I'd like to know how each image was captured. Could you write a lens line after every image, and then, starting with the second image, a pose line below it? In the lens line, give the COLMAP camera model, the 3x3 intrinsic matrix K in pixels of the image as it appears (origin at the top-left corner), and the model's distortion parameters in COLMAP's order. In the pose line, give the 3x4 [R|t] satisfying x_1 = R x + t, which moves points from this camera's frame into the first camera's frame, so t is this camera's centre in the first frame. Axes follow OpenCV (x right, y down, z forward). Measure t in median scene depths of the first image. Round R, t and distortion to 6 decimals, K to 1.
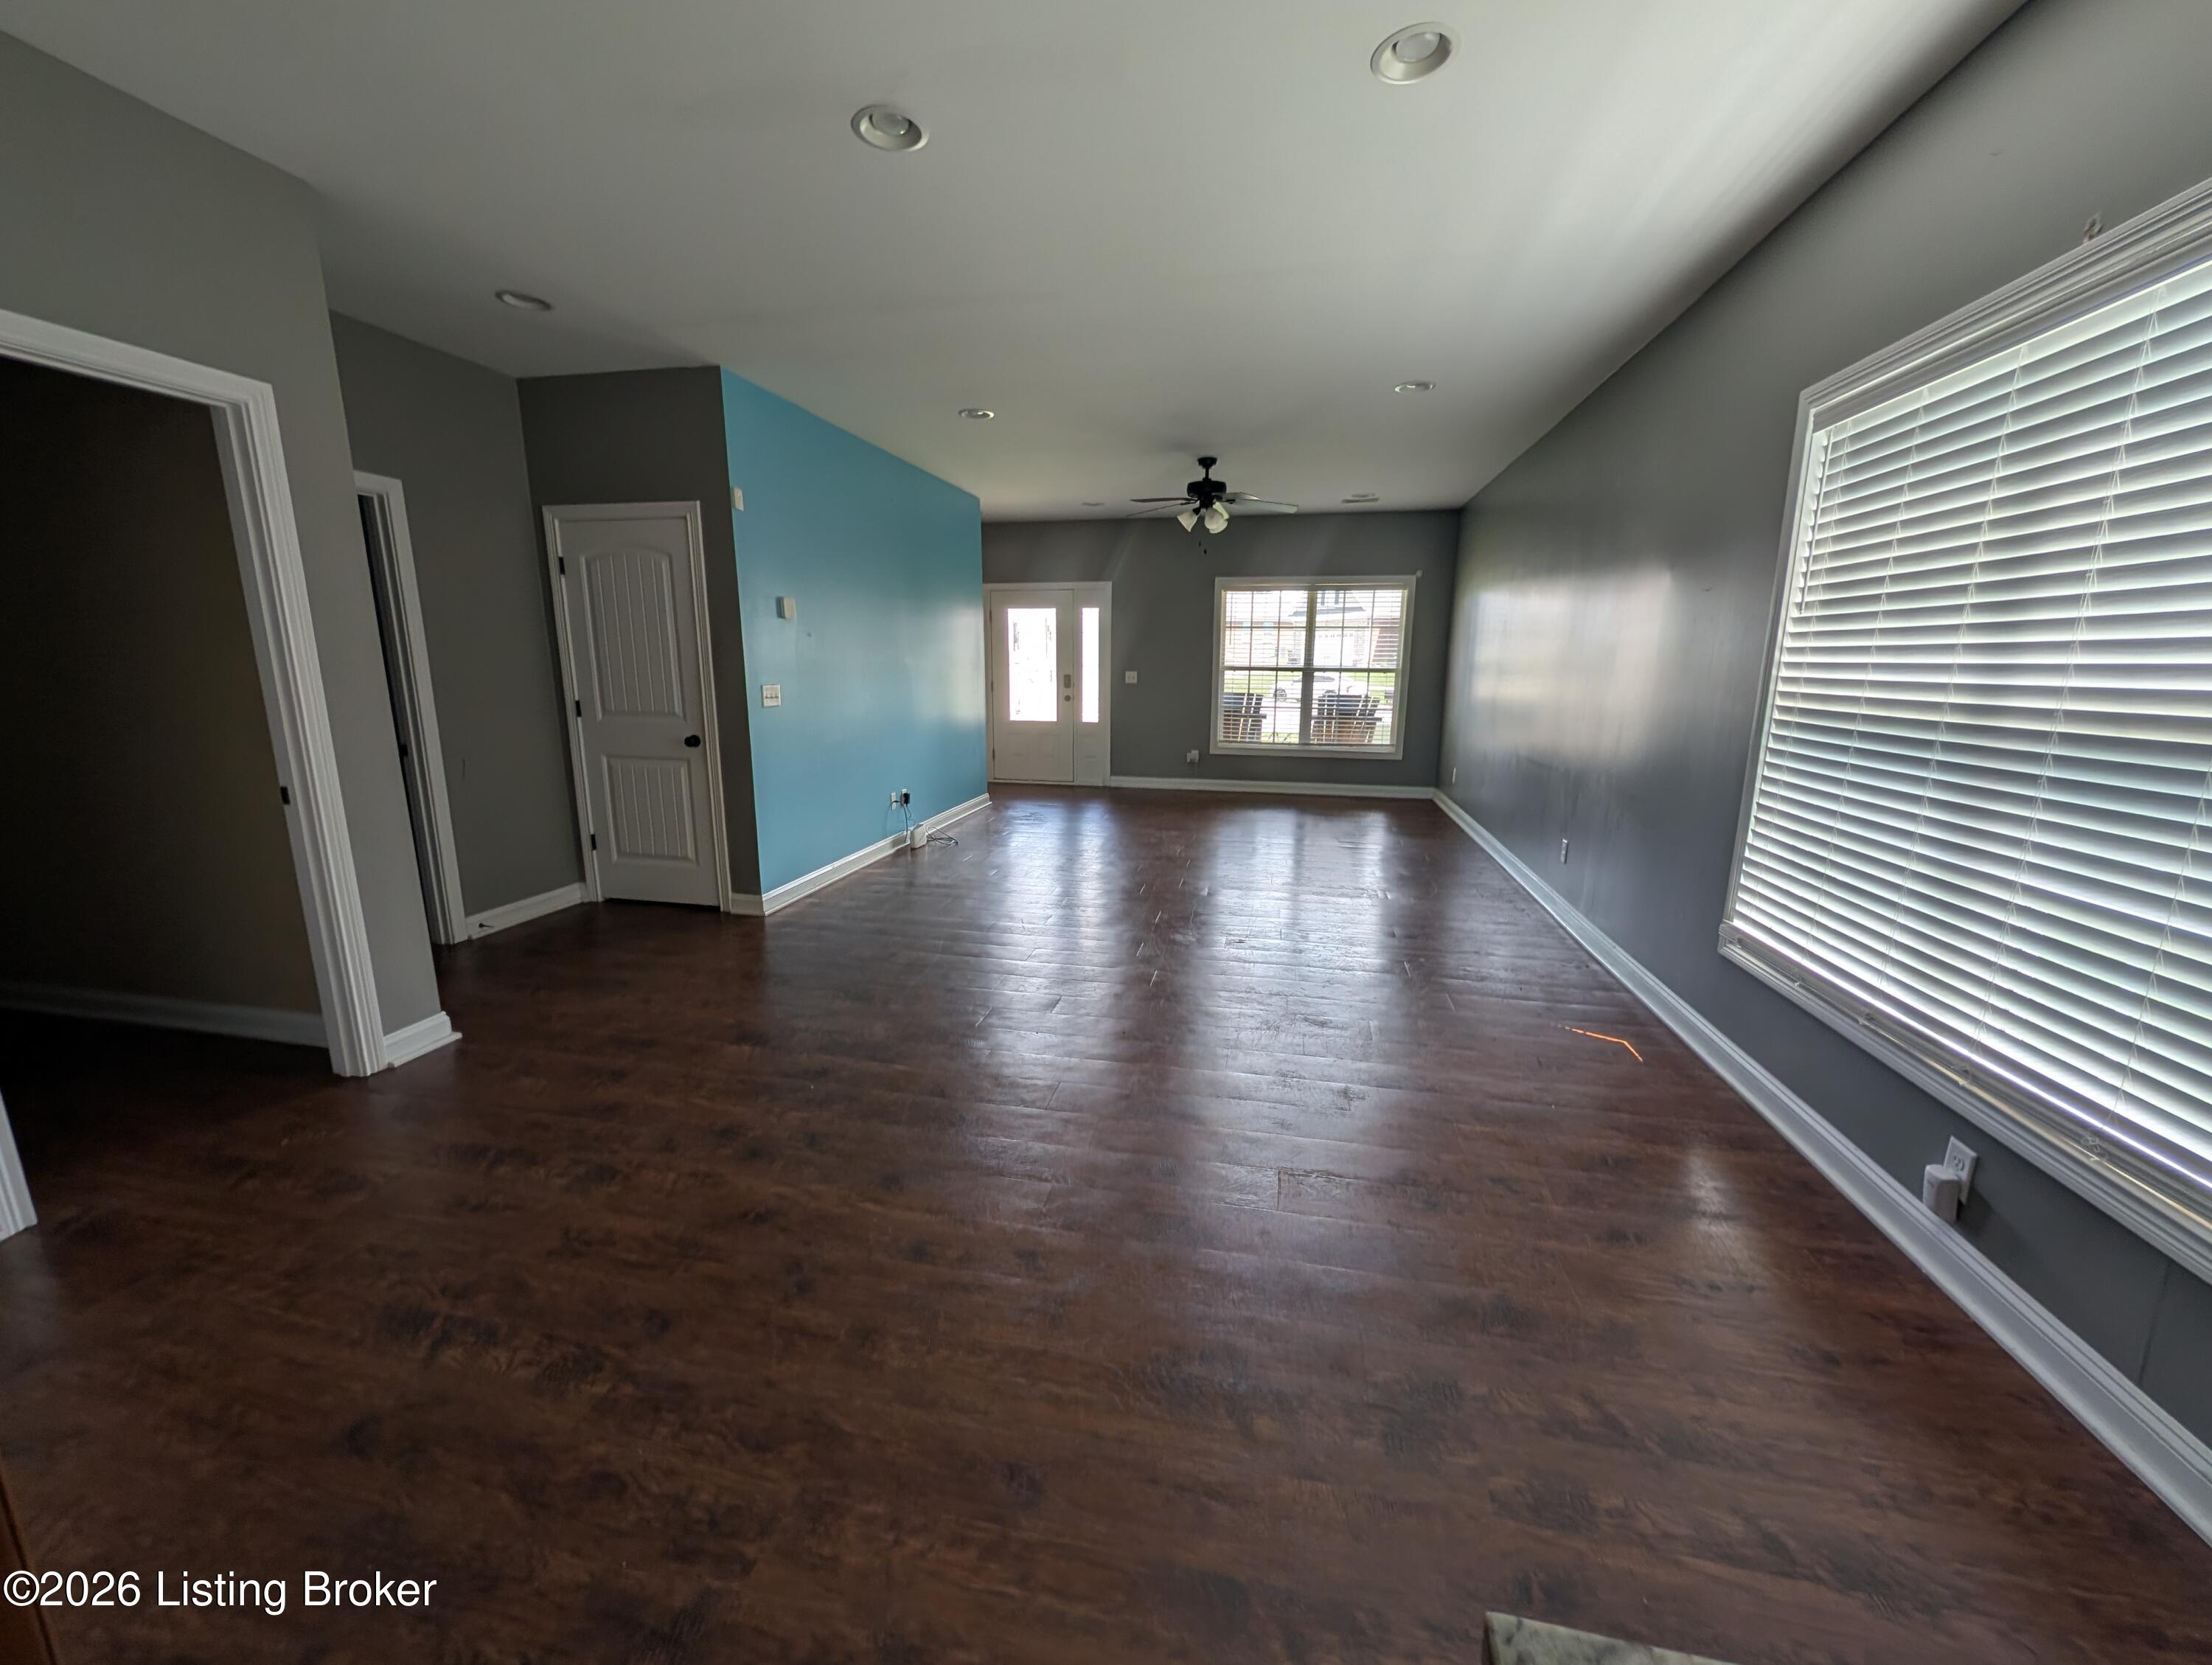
lens RADIAL K [[854.7, 0, 1103.2], [0, 854.7, 834.6], [0, 0, 1]] dist [0.001768, 0.000079]
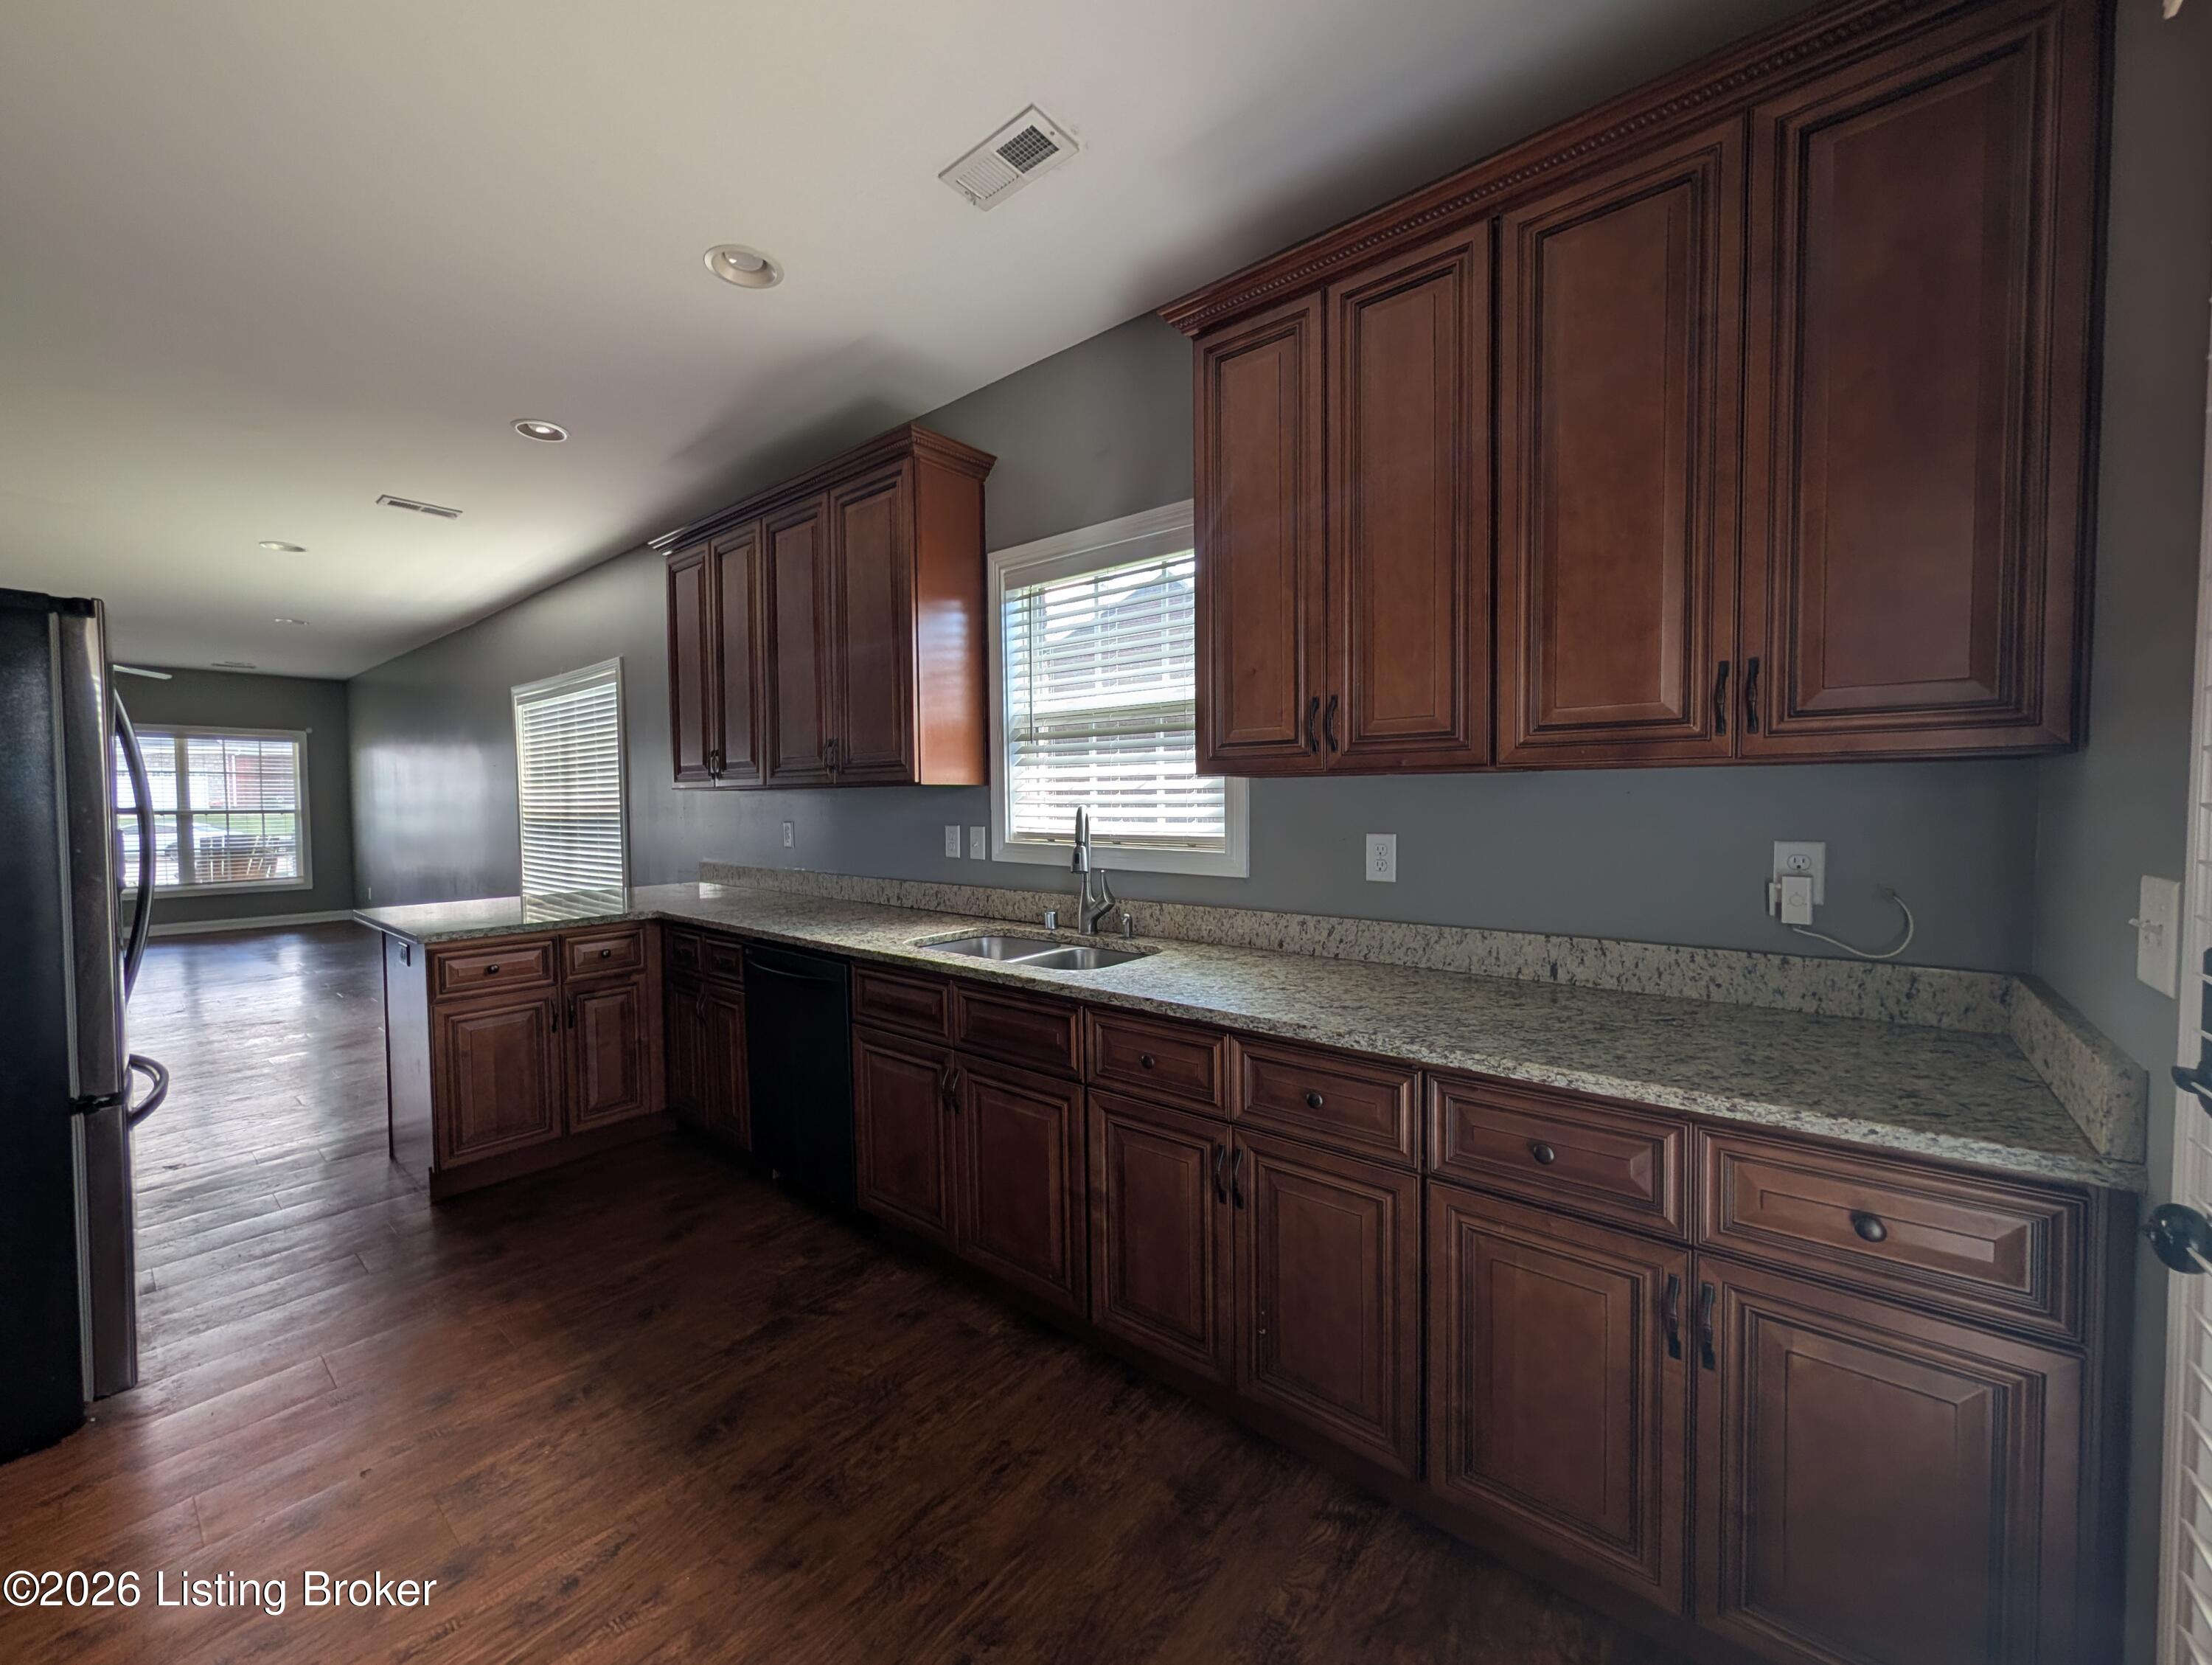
lens RADIAL K [[854.7, 0, 1105.2], [0, 854.7, 841.5], [0, 0, 1]] dist [0.001768, 0.000079]
pose [[0.458306, -0.035223, 0.888096, -0.199732], [0.182295, 0.981697, -0.055138, 0.119869], [-0.869899, 0.187166, 0.456338, -0.509713]]
